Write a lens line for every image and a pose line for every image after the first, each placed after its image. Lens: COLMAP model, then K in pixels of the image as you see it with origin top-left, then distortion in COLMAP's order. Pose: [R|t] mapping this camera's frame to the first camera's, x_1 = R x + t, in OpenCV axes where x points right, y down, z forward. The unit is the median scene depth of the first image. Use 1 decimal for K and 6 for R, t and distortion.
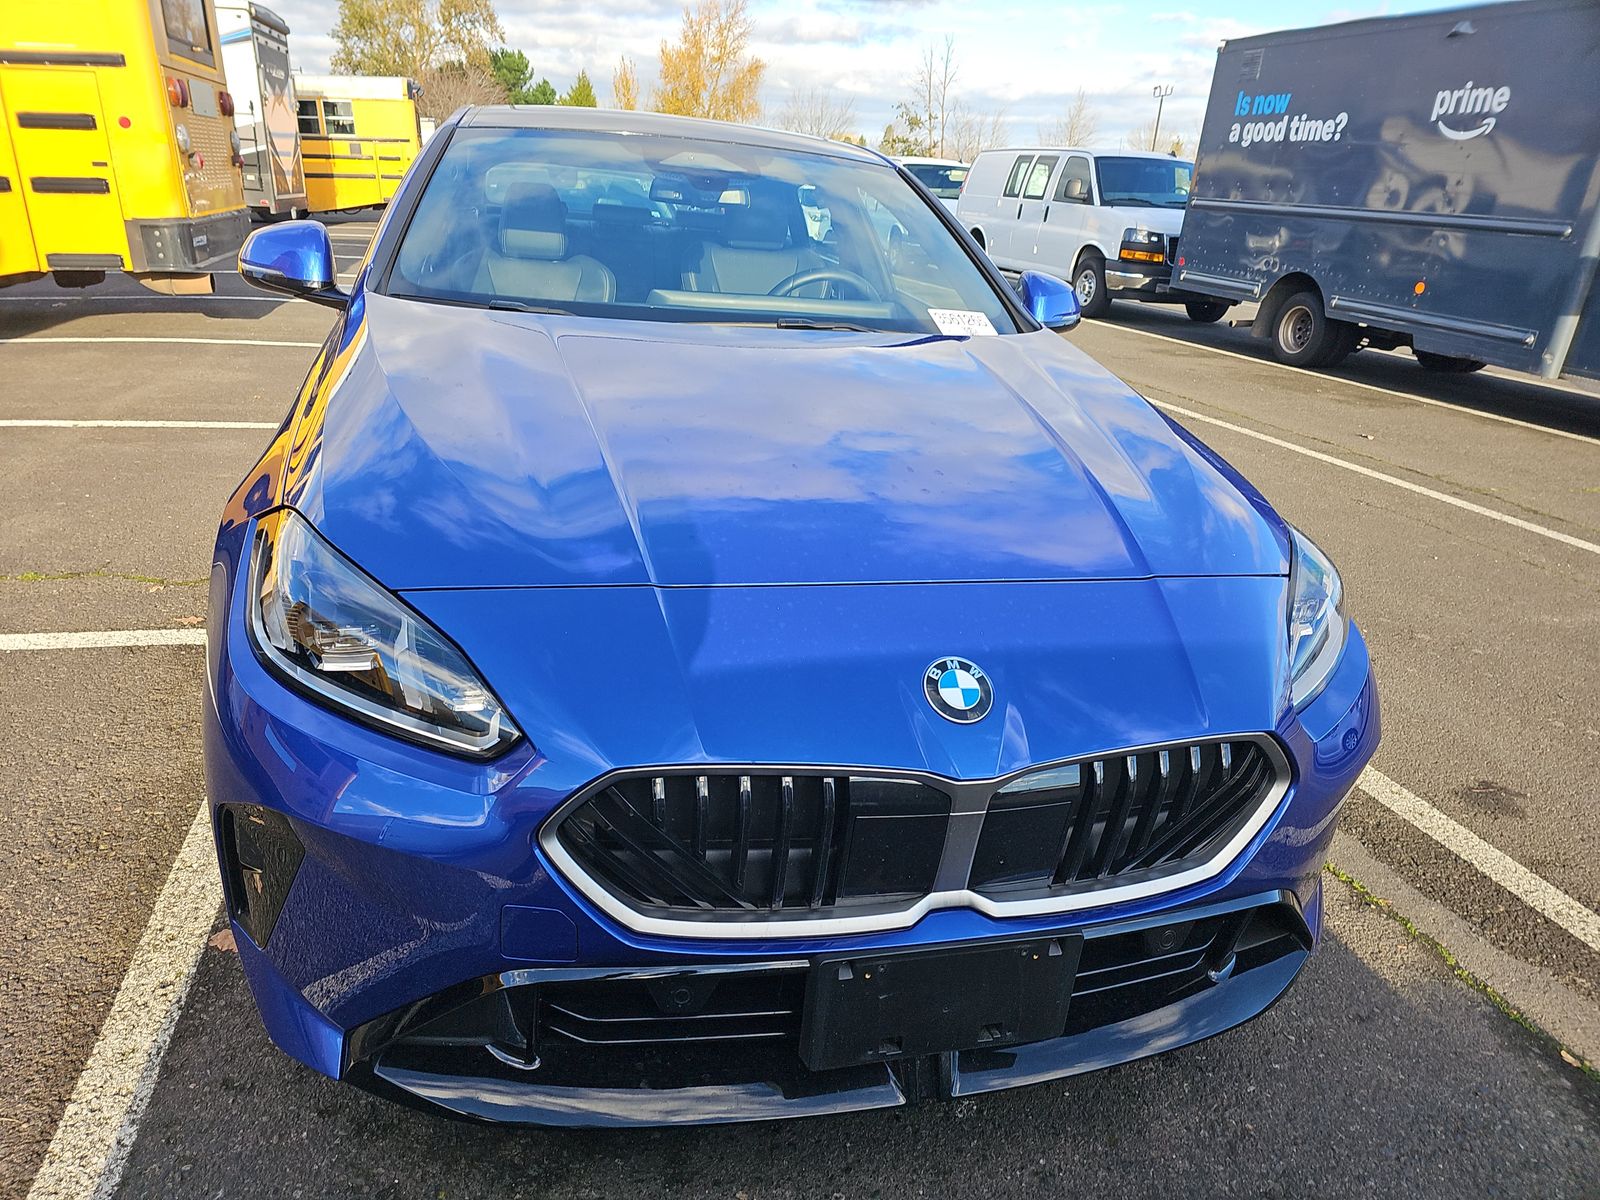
lens RADIAL K [[1124.8, 0, 768.3], [0, 1124.8, 609.5], [0, 0, 1]] dist [0.053863, -0.058051]
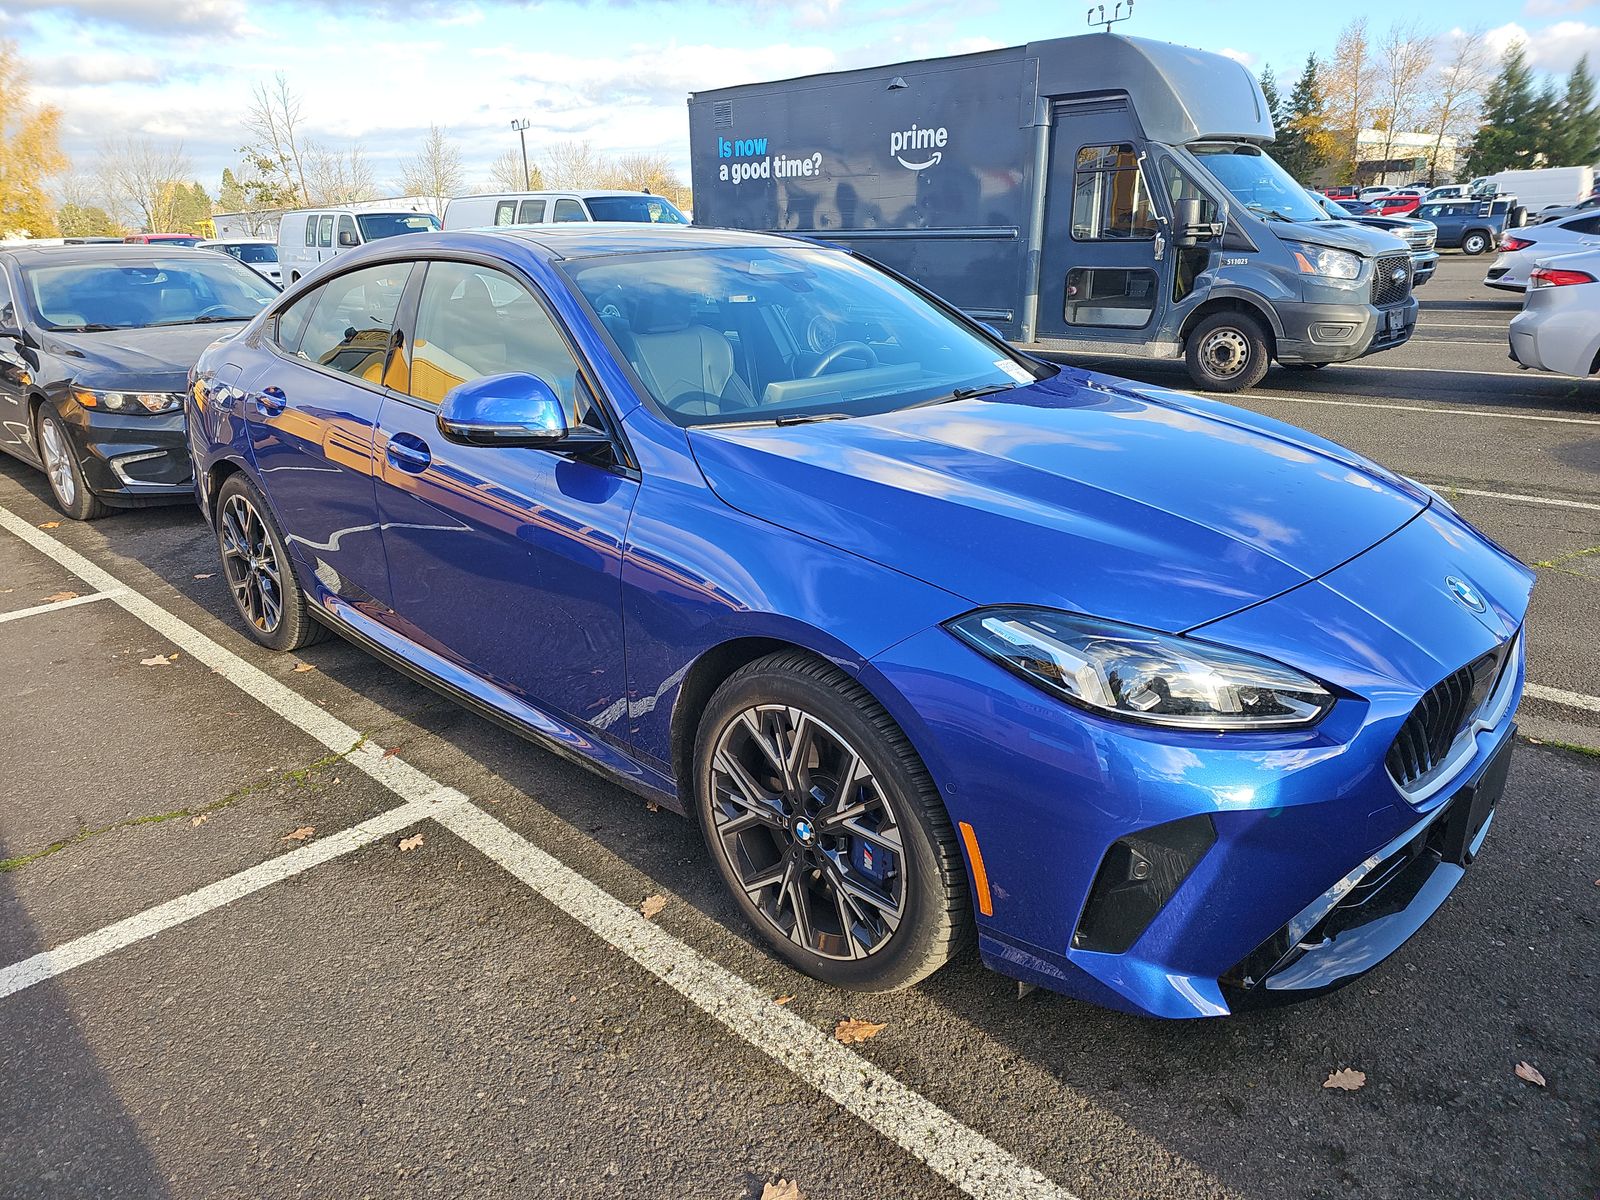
lens RADIAL K [[1124.8, 0, 768.3], [0, 1124.8, 609.5], [0, 0, 1]] dist [0.053863, -0.058051]
pose [[0.830449, -0.258213, 0.493640, -0.240133], [0.265812, 0.962384, 0.056230, -0.044837], [-0.489590, 0.084519, 0.867847, 0.016241]]
